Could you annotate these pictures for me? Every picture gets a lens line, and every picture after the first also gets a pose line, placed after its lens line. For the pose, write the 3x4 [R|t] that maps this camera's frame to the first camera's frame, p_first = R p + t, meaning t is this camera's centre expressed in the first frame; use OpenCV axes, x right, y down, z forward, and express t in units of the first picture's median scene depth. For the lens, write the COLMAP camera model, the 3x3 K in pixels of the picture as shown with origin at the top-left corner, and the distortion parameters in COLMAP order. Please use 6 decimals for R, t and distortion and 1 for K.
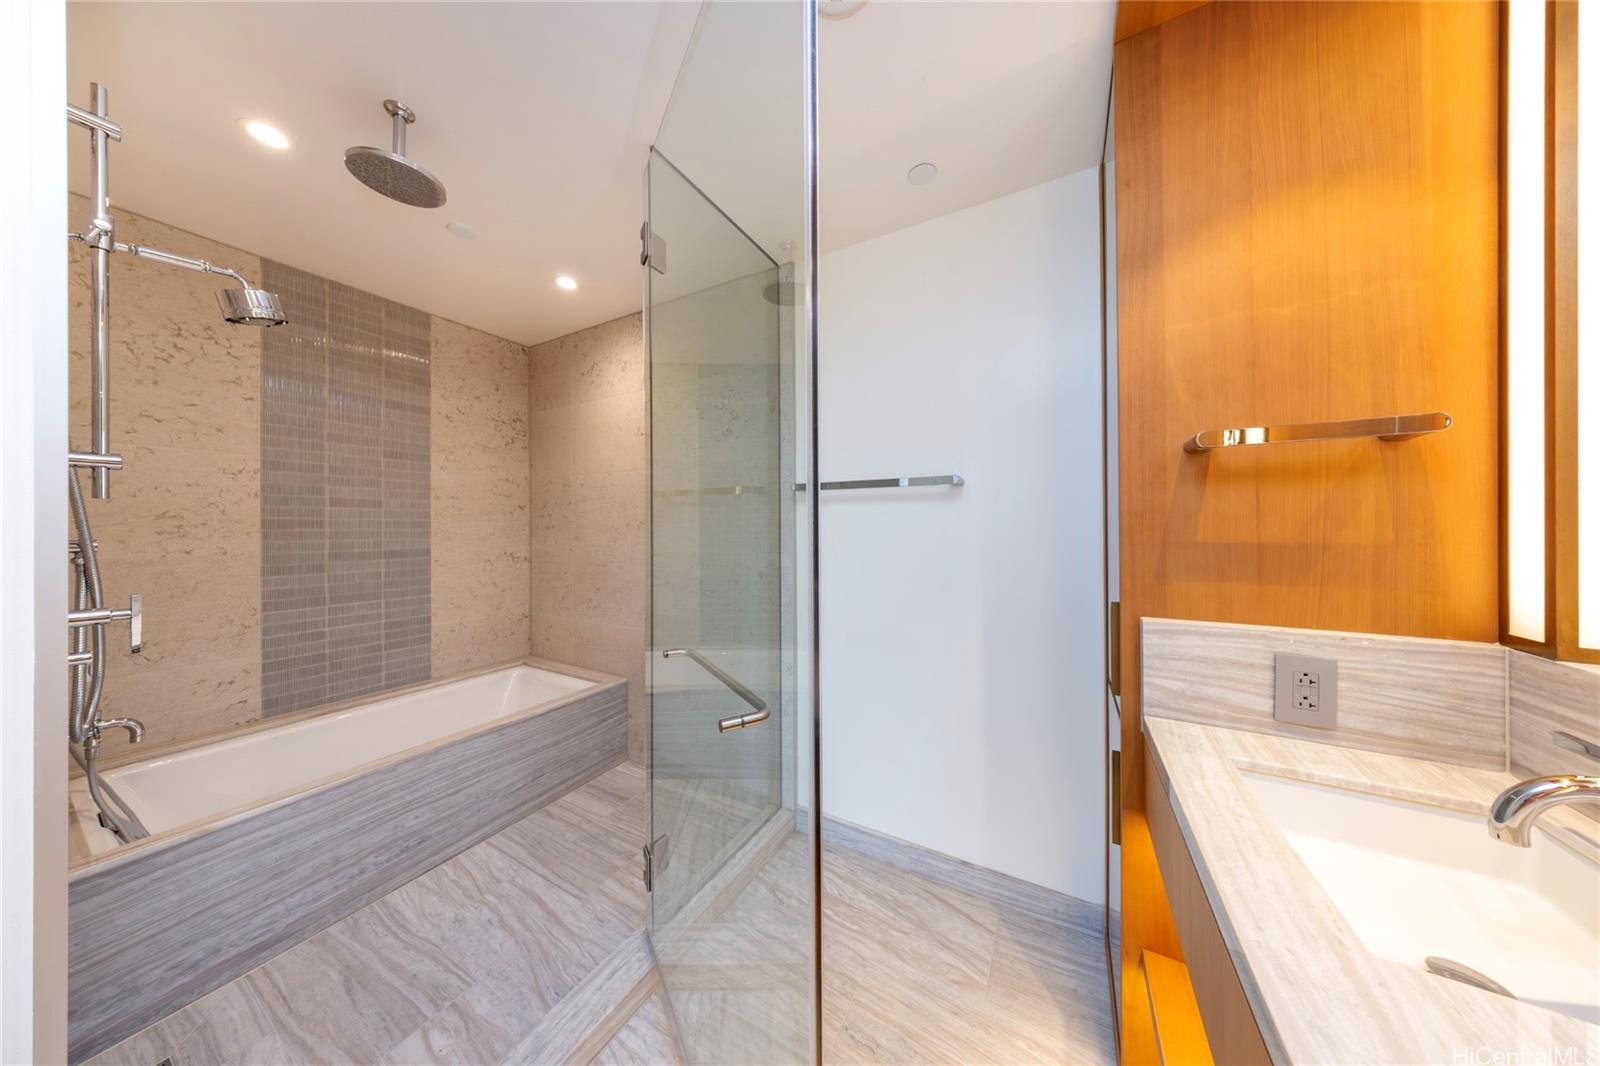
lens RADIAL K [[466.8, 0, 794.4], [0, 466.8, 520.7], [0, 0, 1]] dist [-0.008790, -0.000079]
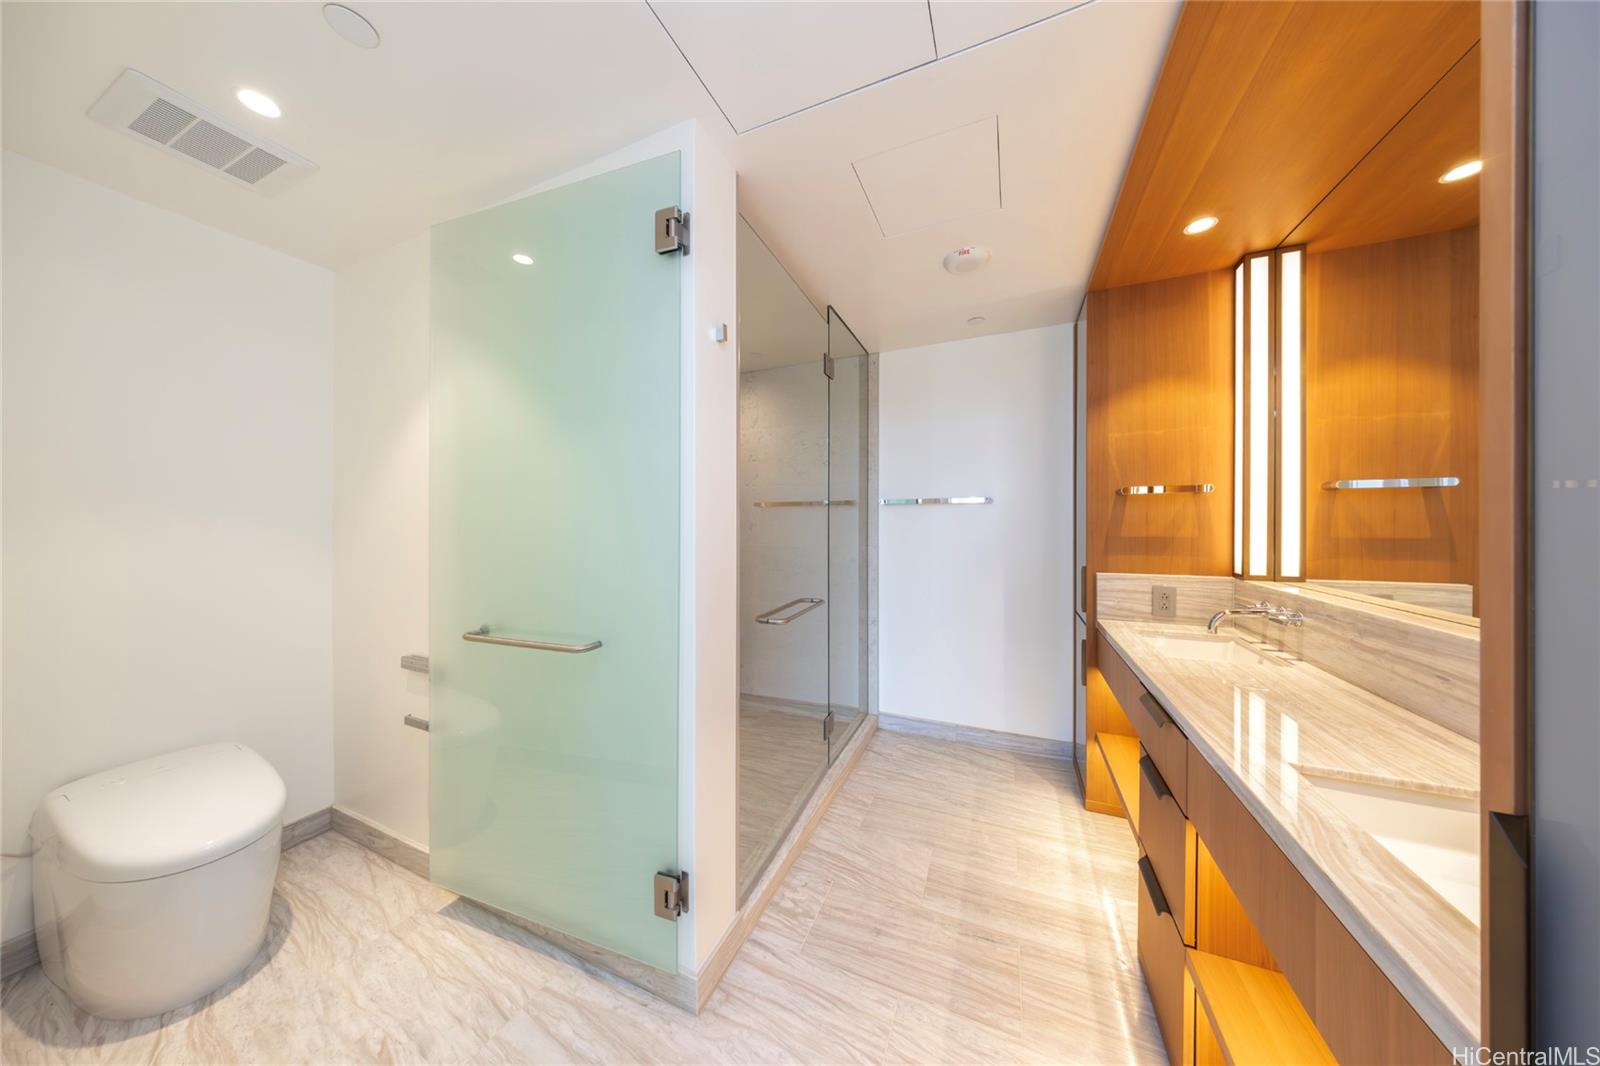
lens RADIAL K [[466.8, 0, 808.1], [0, 466.8, 530.3], [0, 0, 1]] dist [-0.008790, -0.000079]
pose [[0.992917, -0.006196, 0.118646, -0.528600], [0.004213, 0.999847, 0.016958, -0.004335], [-0.118733, -0.016338, 0.992792, -0.616881]]
